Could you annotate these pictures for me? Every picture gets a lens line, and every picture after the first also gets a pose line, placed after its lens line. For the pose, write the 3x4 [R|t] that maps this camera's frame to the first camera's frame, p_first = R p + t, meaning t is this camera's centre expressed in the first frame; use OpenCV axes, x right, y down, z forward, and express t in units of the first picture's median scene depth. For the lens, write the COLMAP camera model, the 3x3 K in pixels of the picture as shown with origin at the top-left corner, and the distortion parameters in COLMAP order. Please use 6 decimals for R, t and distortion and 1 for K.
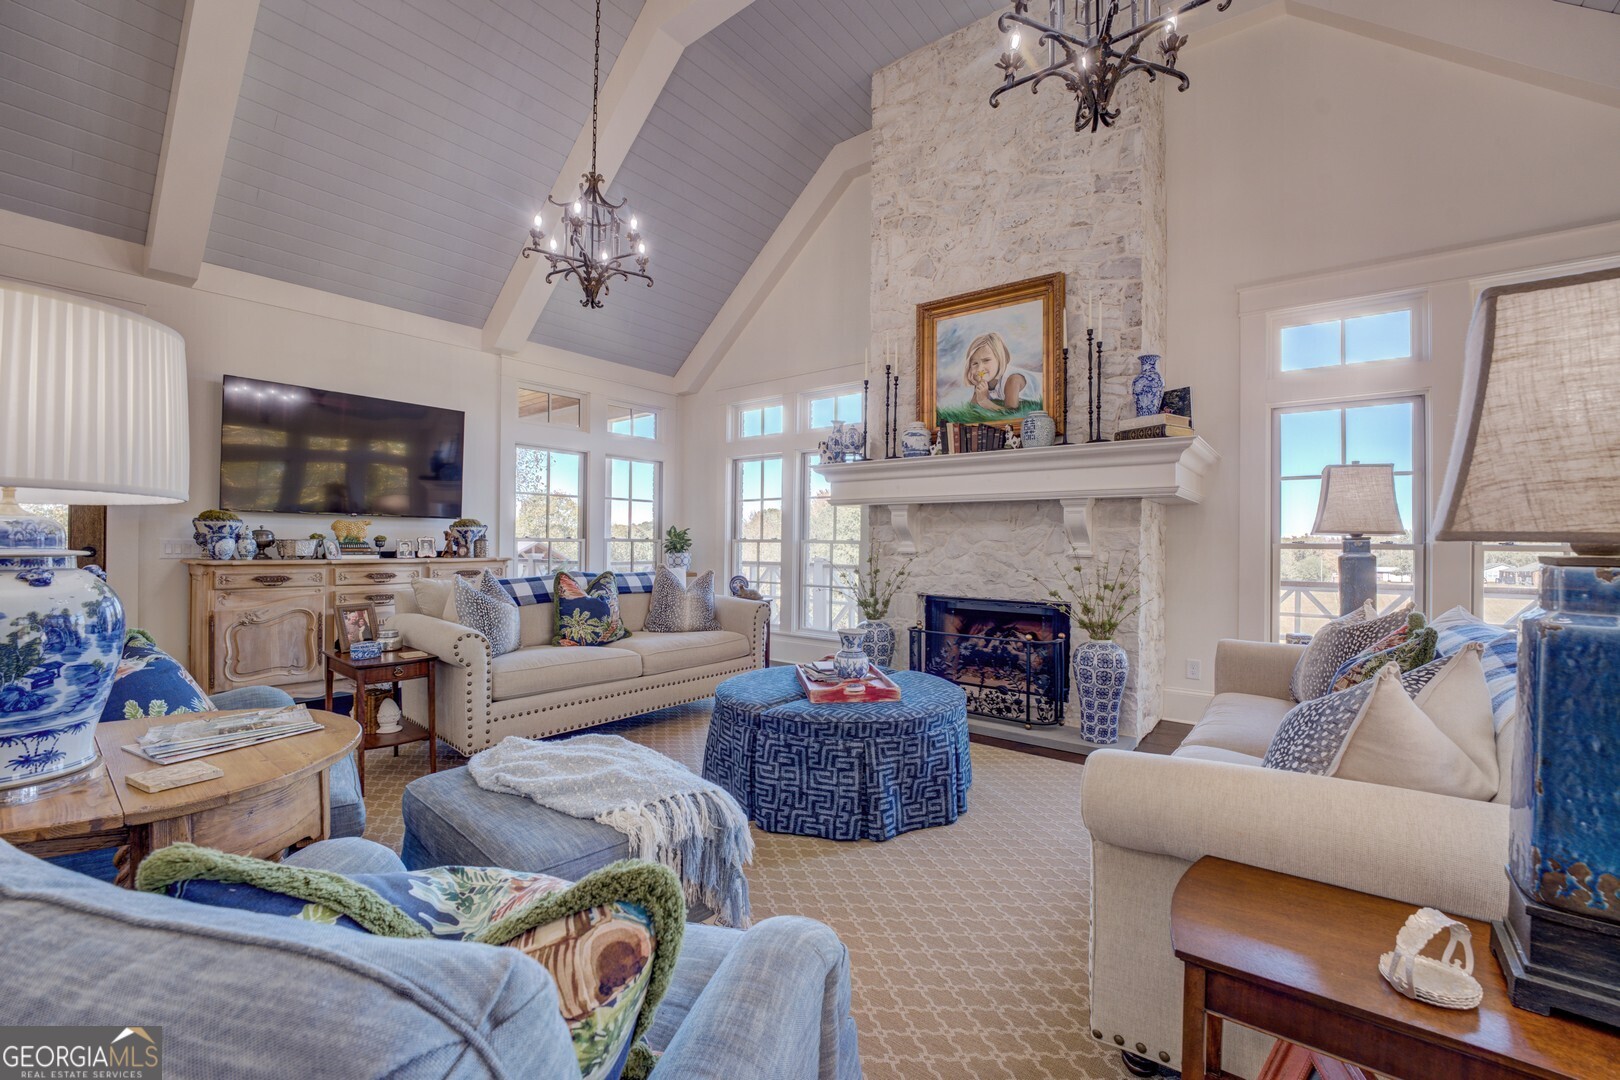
lens RADIAL K [[699.3, 0, 811.5], [0, 699.3, 569.0], [0, 0, 1]] dist [-0.021447, 0.000759]
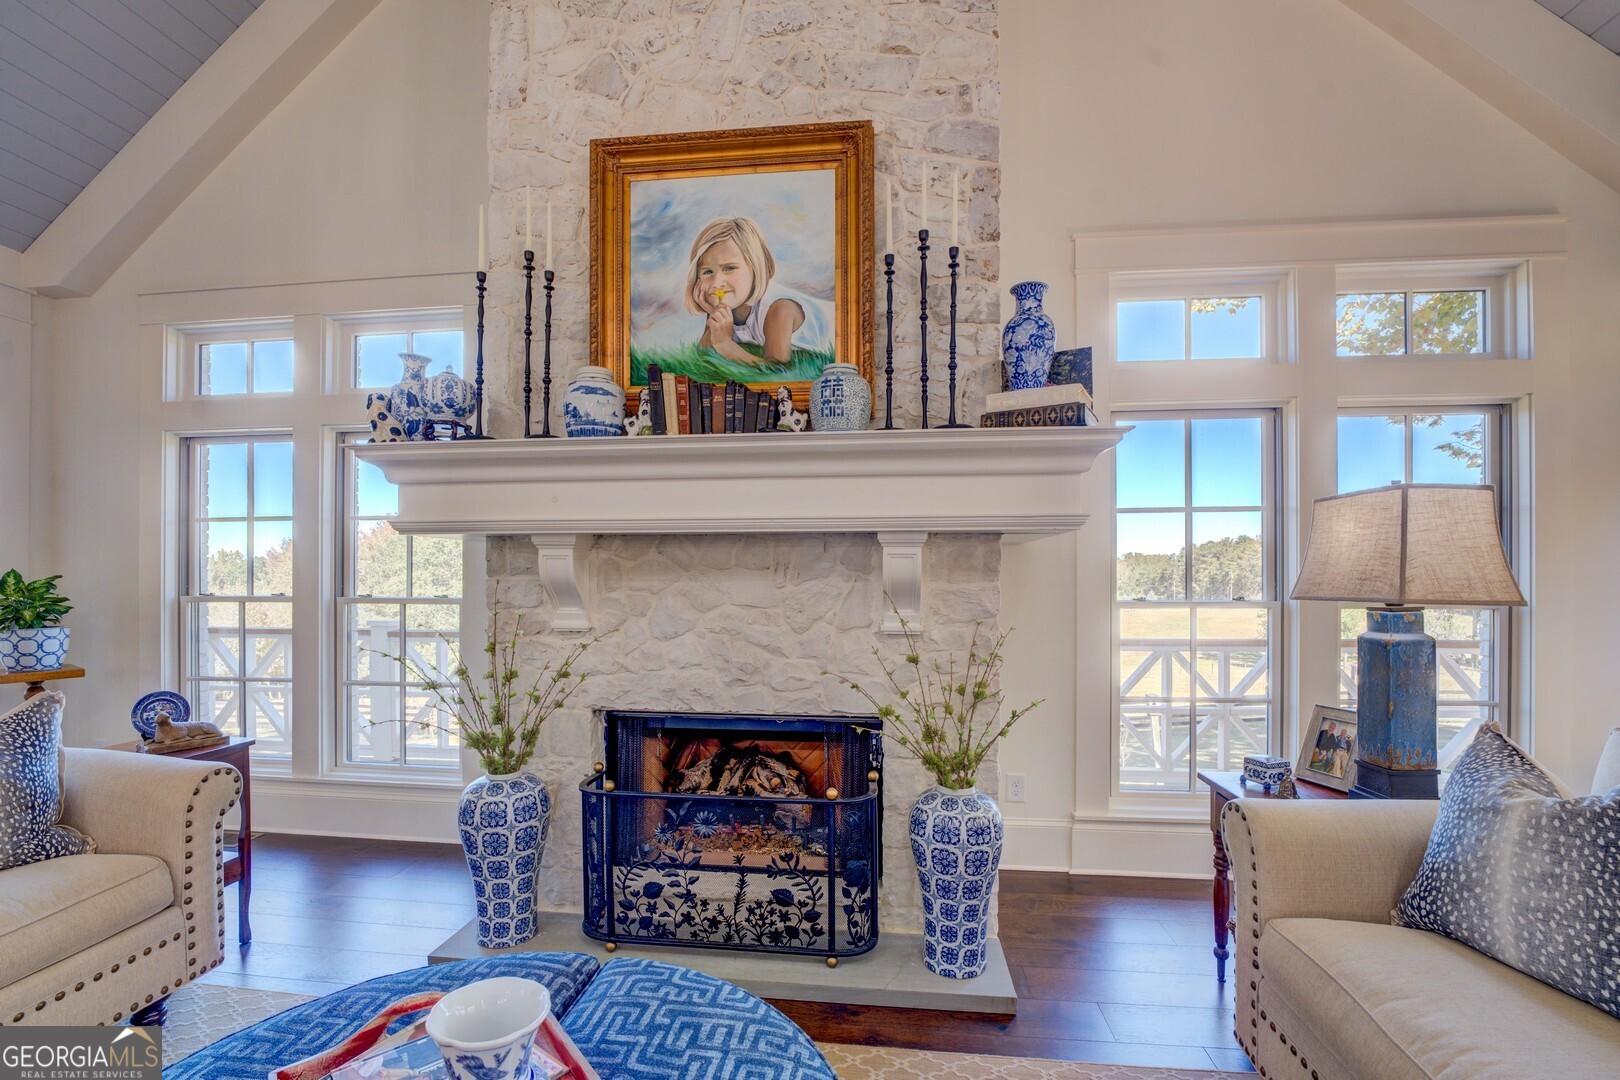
lens RADIAL K [[722.3, 0, 806.5], [0, 722.3, 582.9], [0, 0, 1]] dist [-0.021640, -0.000197]
pose [[0.859533, -0.009984, 0.510983, 0.018024], [0.024189, 0.999483, -0.021159, -0.044916], [-0.510507, 0.030547, 0.859331, 0.491872]]
